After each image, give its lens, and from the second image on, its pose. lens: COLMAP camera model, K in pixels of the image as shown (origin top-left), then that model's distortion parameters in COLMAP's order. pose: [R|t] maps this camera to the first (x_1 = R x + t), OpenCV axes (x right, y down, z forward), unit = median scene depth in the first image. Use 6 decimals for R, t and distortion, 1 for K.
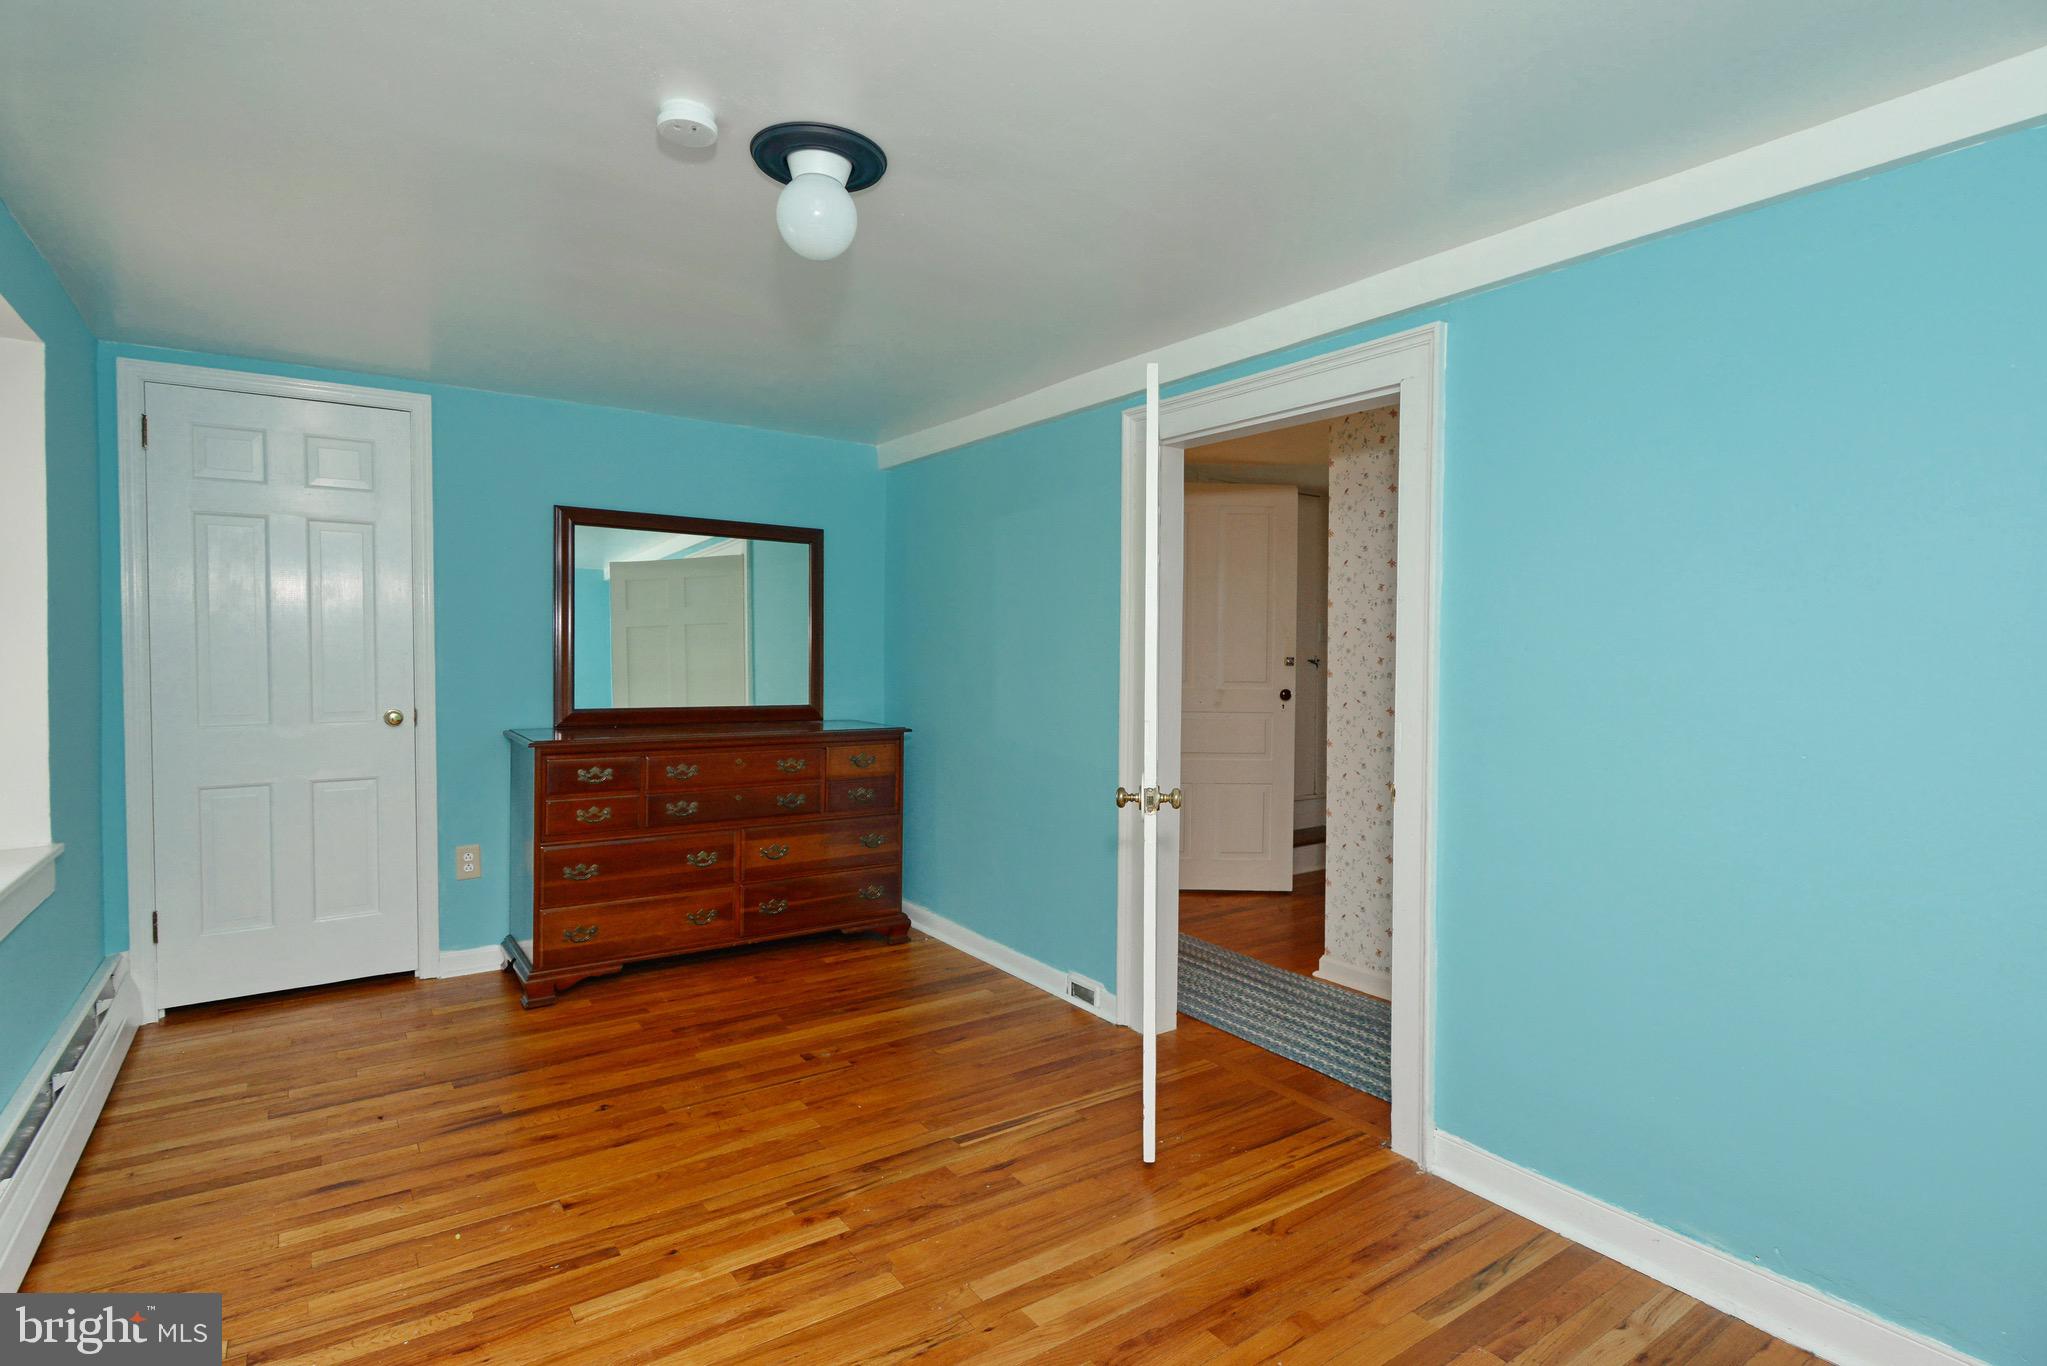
lens RADIAL K [[1016.4, 0, 1013.1], [0, 1016.4, 684.7], [0, 0, 1]] dist [-0.000541, -0.000656]
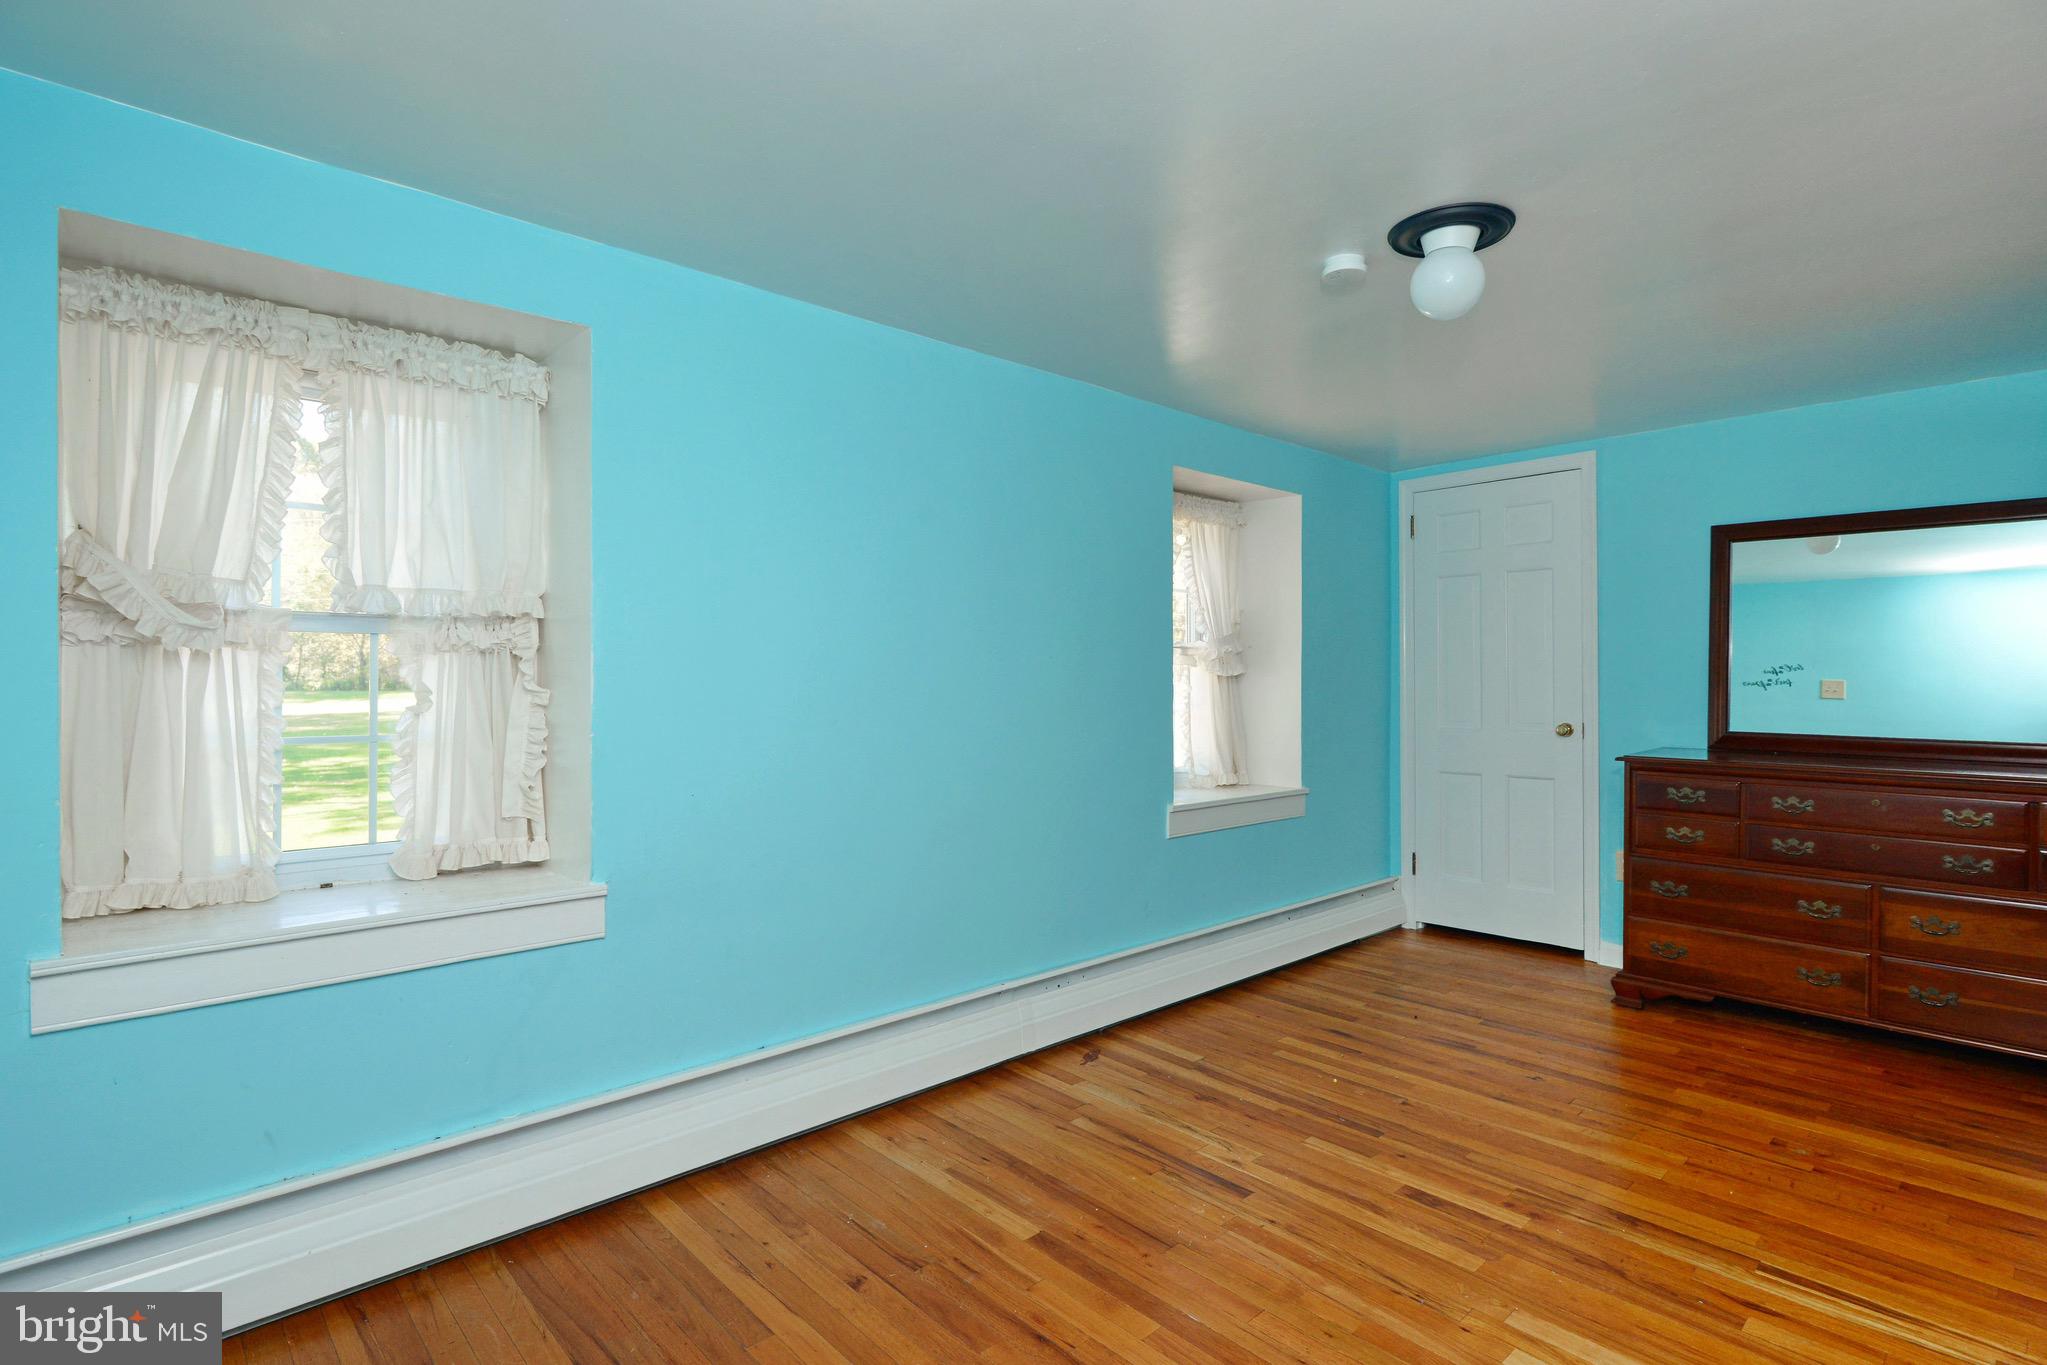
lens RADIAL K [[1016.4, 0, 1013.1], [0, 1016.4, 684.2], [0, 0, 1]] dist [-0.000541, -0.000656]
pose [[0.129581, -0.000433, -0.991569, 0.508875], [-0.029365, 0.999560, -0.004274, 0.003795], [0.991134, 0.029671, 0.129511, 0.219830]]
